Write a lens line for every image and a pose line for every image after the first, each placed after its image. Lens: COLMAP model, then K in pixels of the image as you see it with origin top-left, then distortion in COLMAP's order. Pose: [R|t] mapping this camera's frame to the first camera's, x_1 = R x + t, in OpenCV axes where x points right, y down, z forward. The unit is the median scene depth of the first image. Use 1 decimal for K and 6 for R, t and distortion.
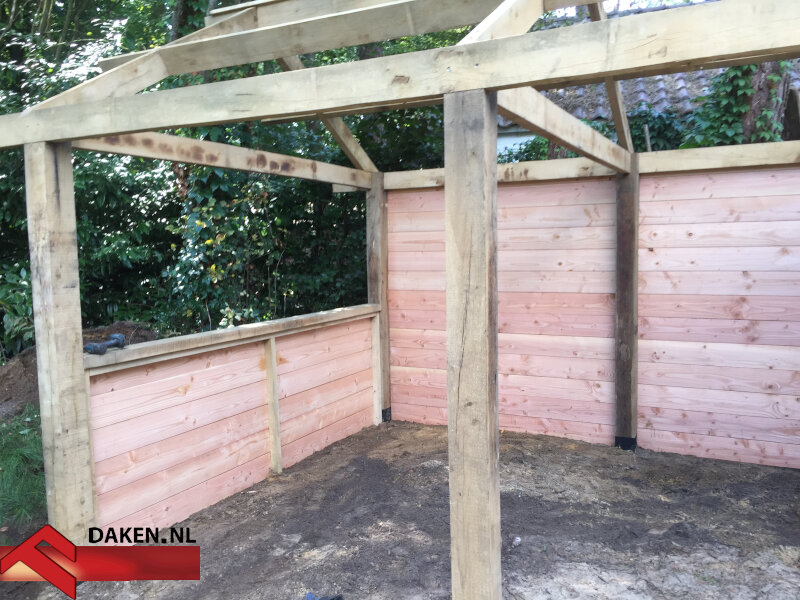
lens RADIAL K [[679.8, 0, 406.6], [0, 679.8, 308.4], [0, 0, 1]] dist [0.124057, -0.198644]
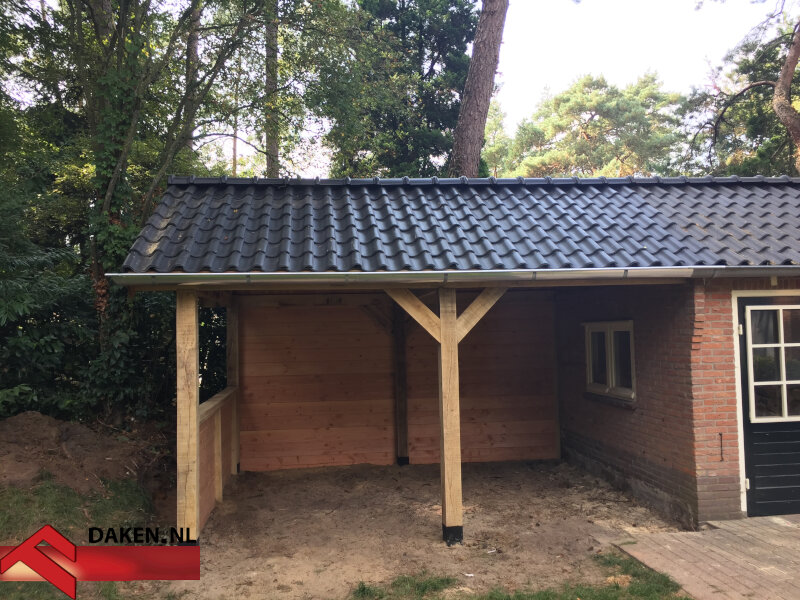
lens RADIAL K [[679.8, 0, 406.6], [0, 679.8, 308.4], [0, 0, 1]] dist [0.124057, -0.198644]
pose [[0.828059, 0.024085, 0.560124, -0.671800], [0.055164, 0.990728, -0.124154, 0.035364], [-0.557921, 0.133705, 0.819053, -0.465339]]
